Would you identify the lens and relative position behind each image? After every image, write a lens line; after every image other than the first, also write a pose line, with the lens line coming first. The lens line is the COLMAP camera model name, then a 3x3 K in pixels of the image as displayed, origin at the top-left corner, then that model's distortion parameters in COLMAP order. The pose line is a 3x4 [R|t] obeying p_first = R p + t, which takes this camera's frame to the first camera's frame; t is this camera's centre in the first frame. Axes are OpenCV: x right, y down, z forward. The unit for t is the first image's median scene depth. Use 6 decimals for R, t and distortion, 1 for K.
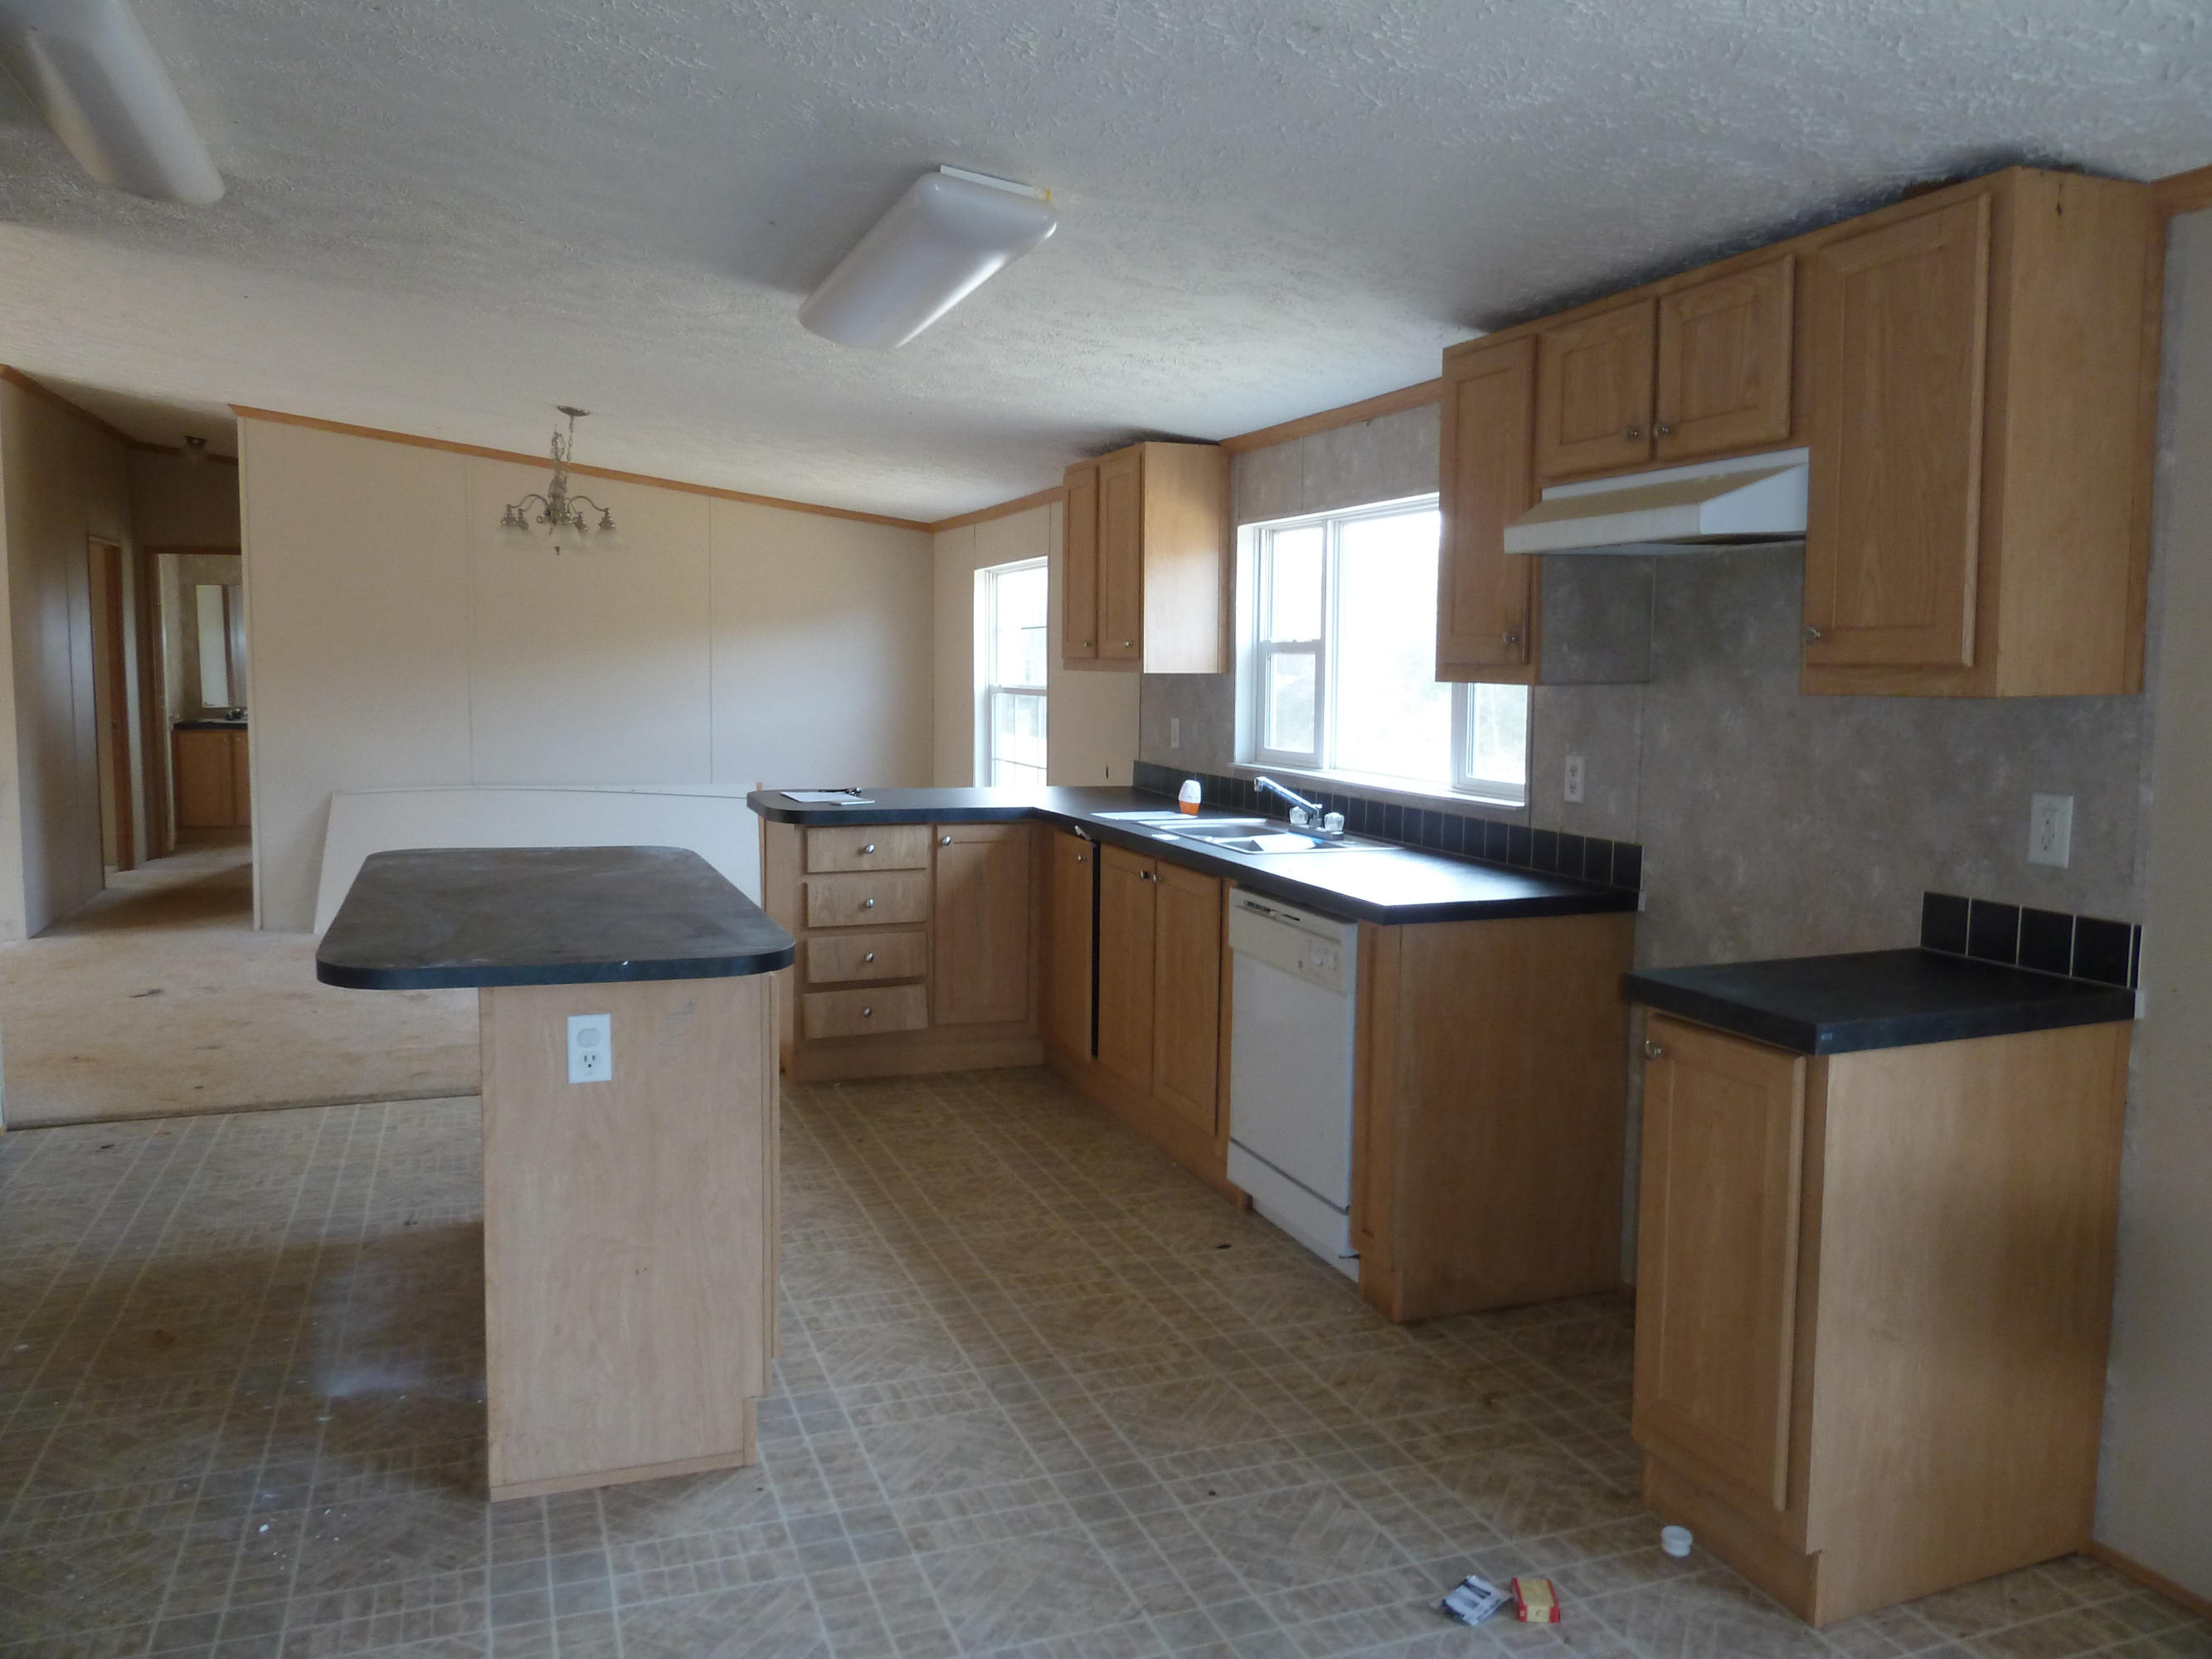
lens RADIAL K [[1637.3, 0, 1105.3], [0, 1637.3, 821.2], [0, 0, 1]] dist [-0.046290, 0.012488]
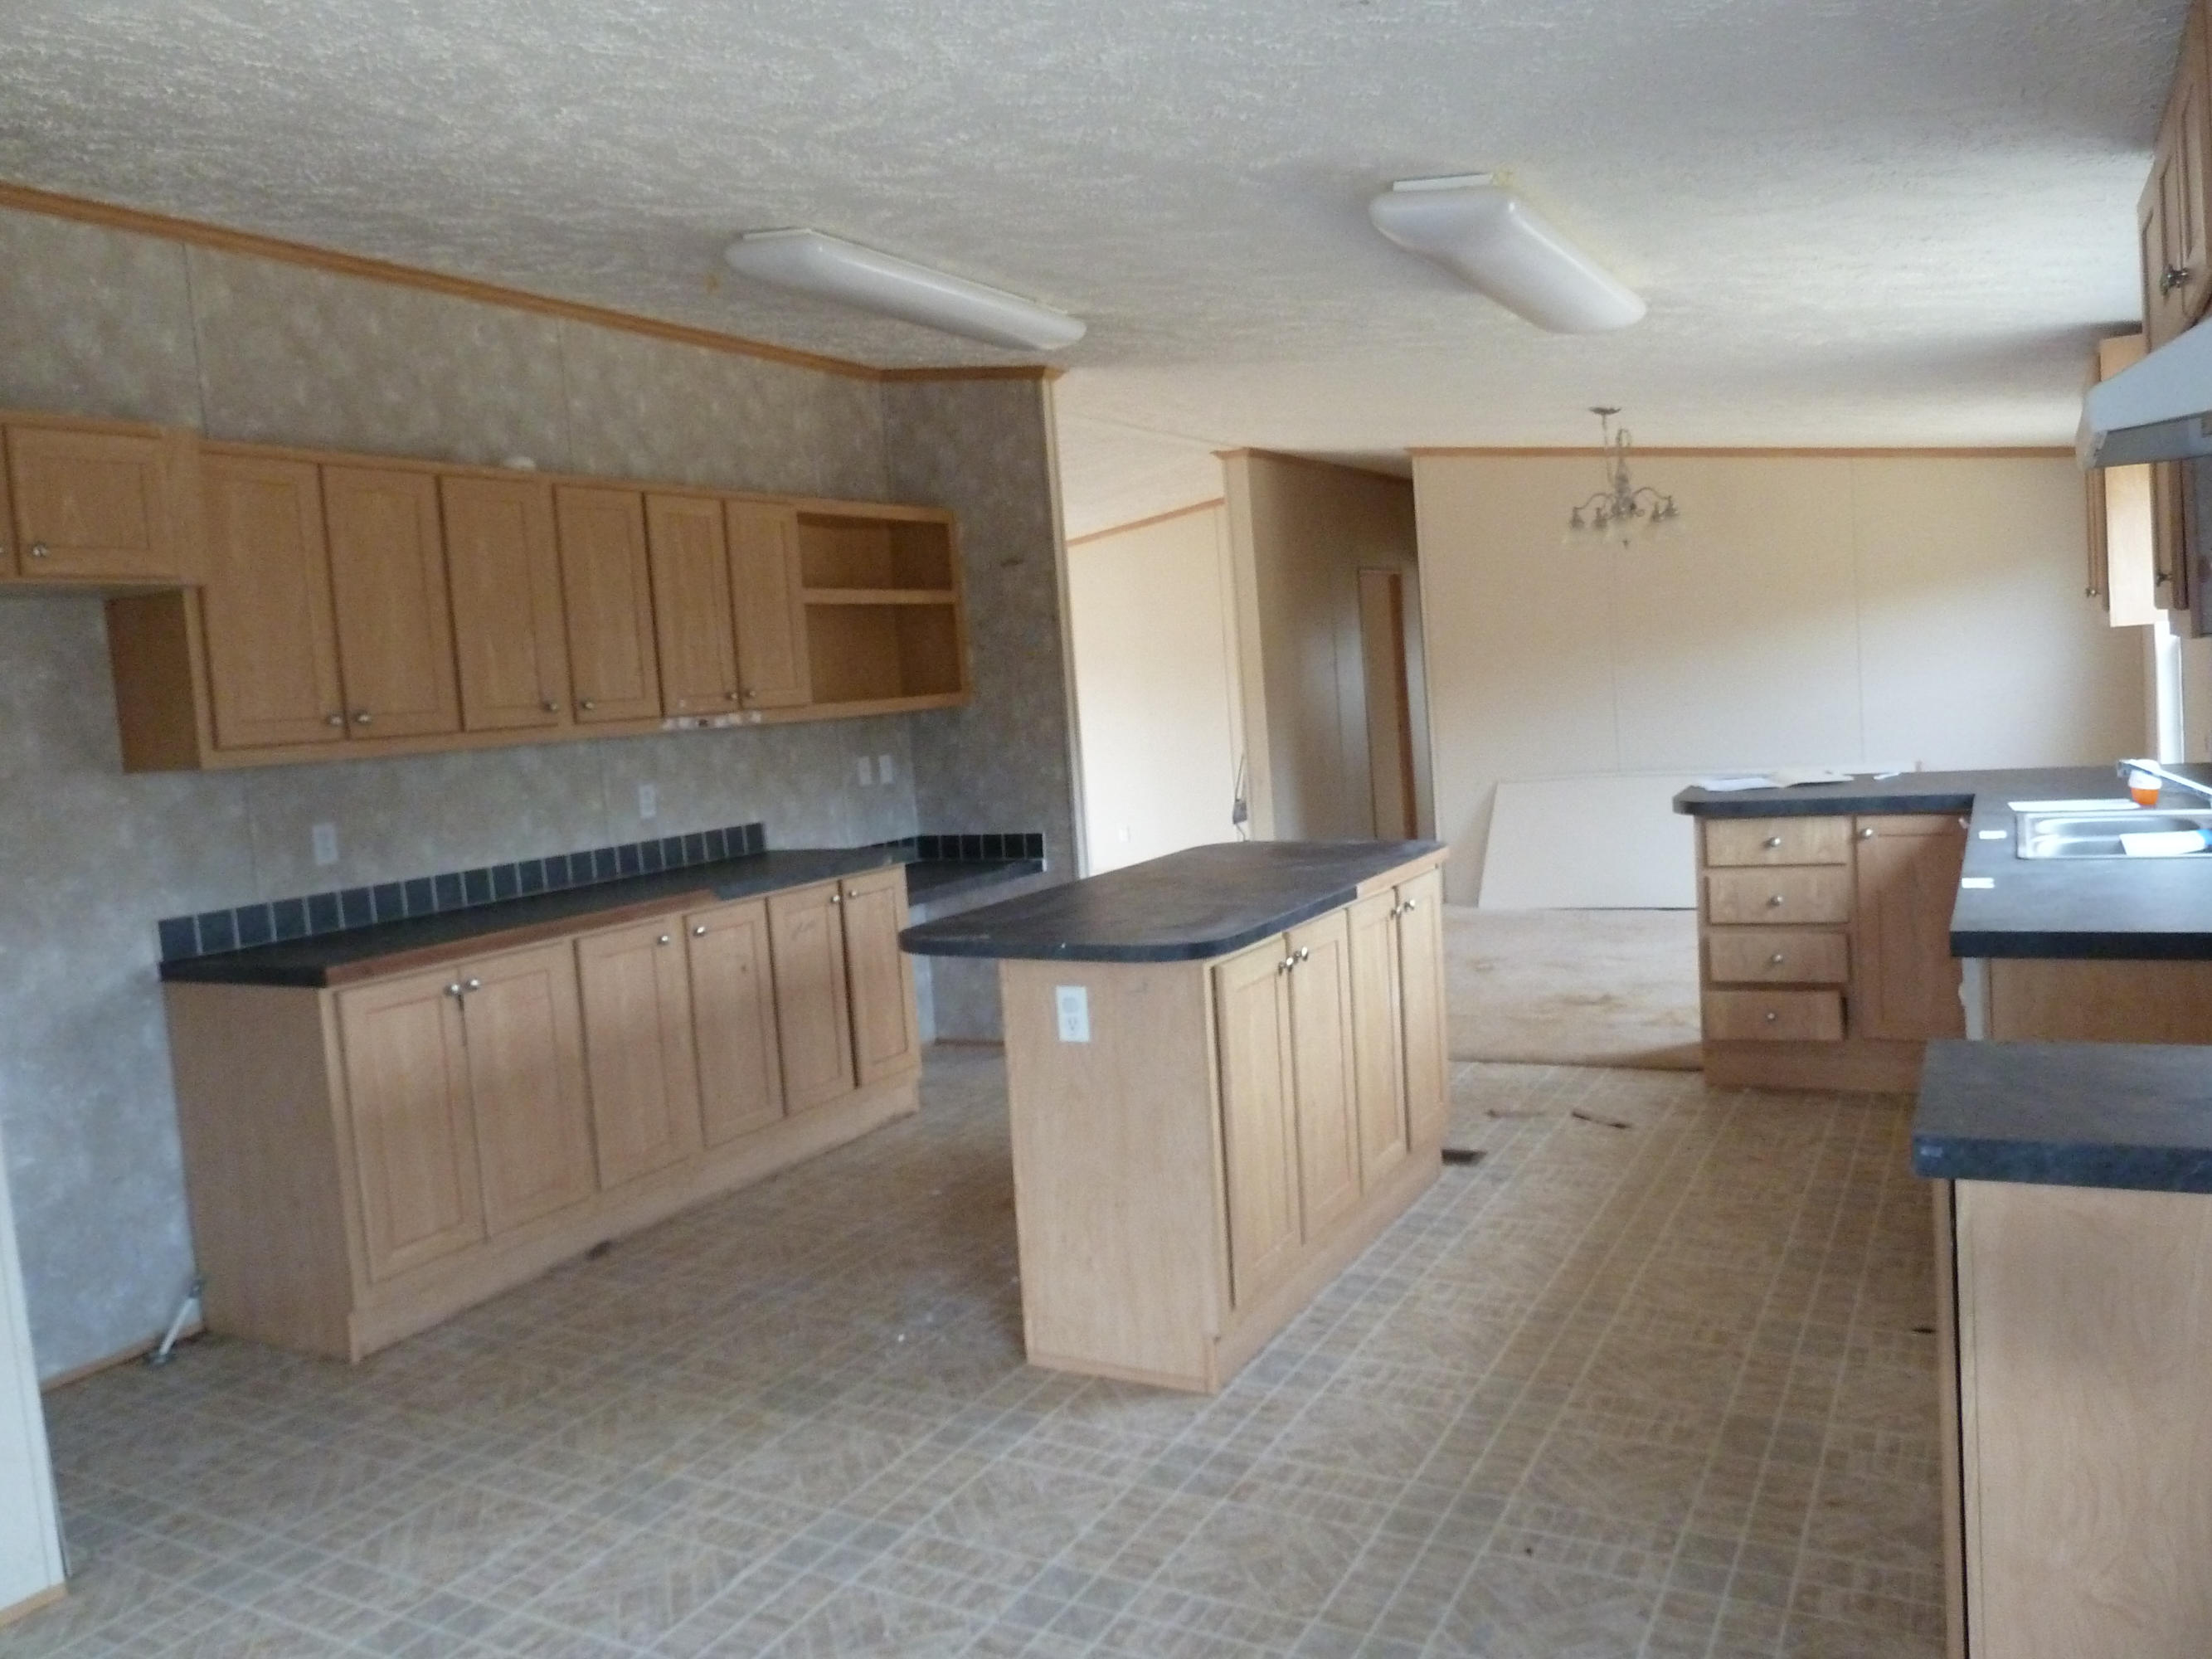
lens RADIAL K [[1637.3, 0, 1105.3], [0, 1637.3, 821.2], [0, 0, 1]] dist [-0.046290, 0.012488]
pose [[0.642416, 0.002296, -0.766352, 0.560784], [0.010802, 0.999869, 0.012050, -0.017565], [0.766280, -0.016020, 0.642308, 0.201180]]
